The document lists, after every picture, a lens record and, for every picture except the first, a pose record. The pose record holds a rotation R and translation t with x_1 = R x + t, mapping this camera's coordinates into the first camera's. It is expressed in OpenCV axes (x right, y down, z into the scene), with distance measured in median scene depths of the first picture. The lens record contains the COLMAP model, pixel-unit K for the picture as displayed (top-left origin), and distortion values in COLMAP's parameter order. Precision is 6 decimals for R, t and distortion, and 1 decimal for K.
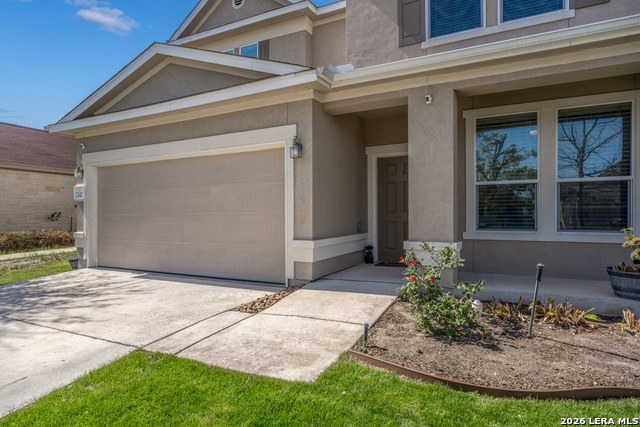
lens RADIAL K [[365.1, 0, 321.8], [0, 365.1, 214.0], [0, 0, 1]] dist [-0.001442, 0.000003]
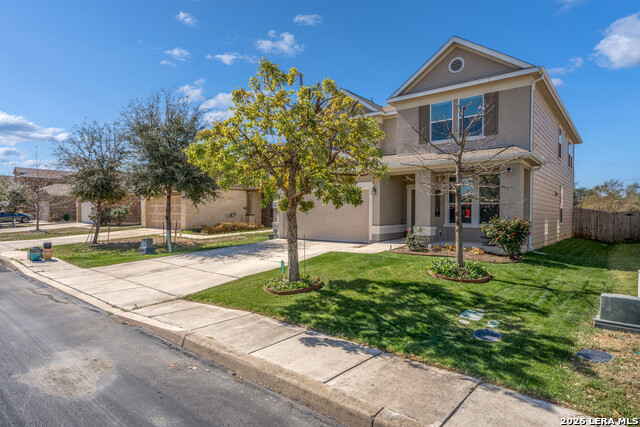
lens RADIAL K [[365.1, 0, 321.0], [0, 365.1, 213.6], [0, 0, 1]] dist [-0.001442, 0.000003]
pose [[0.976082, 0.010419, -0.217153, 0.130217], [-0.010199, 0.999946, 0.002134, -0.016202], [0.217163, 0.000132, 0.976135, -1.610482]]
